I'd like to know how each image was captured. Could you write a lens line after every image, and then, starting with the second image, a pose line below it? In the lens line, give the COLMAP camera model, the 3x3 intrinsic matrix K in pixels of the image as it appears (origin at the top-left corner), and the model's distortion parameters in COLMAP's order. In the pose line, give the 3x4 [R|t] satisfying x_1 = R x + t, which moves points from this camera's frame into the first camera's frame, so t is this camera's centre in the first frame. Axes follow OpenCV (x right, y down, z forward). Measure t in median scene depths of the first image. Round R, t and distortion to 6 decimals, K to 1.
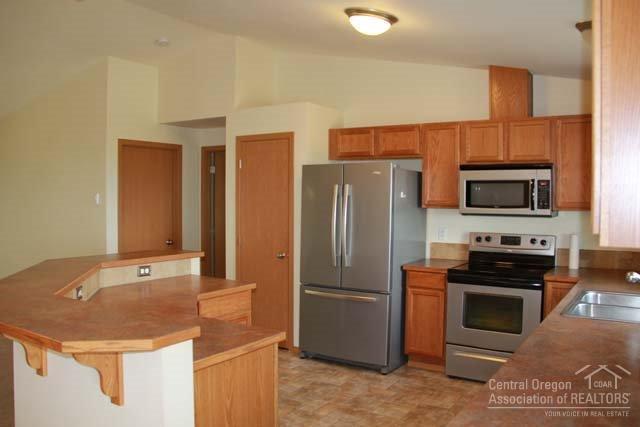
lens RADIAL K [[541.9, 0, 321.6], [0, 541.9, 213.9], [0, 0, 1]] dist [-0.143426, 0.067746]
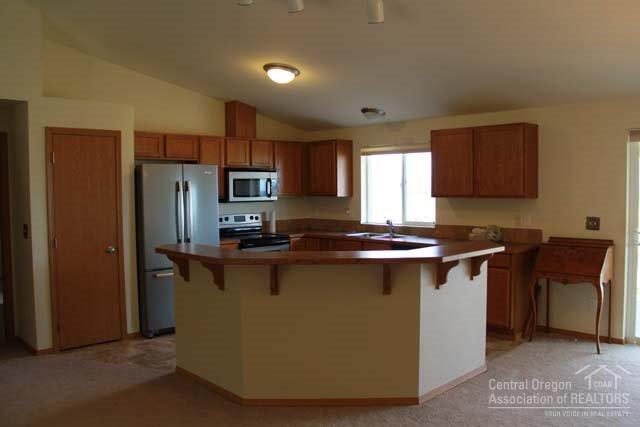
lens RADIAL K [[541.9, 0, 319.9], [0, 541.9, 212.7], [0, 0, 1]] dist [-0.143426, 0.067746]
pose [[0.231510, -0.051793, 0.971453, -1.086835], [0.042866, 0.998155, 0.043001, -0.022909], [-0.971888, 0.031687, 0.233303, 0.427857]]
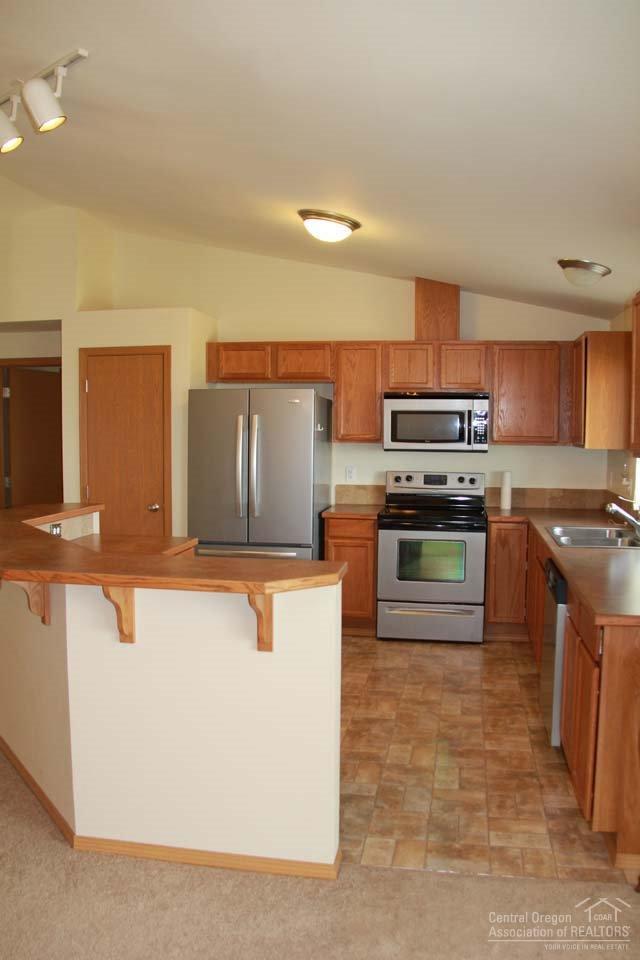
lens RADIAL K [[812.9, 0, 314.9], [0, 812.9, 485.7], [0, 0, 1]] dist [-0.143426, 0.067746]
pose [[0.926564, -0.028608, 0.375049, -0.329704], [0.012348, 0.998879, 0.045688, -0.003475], [-0.375935, -0.037702, 0.925879, -0.157306]]
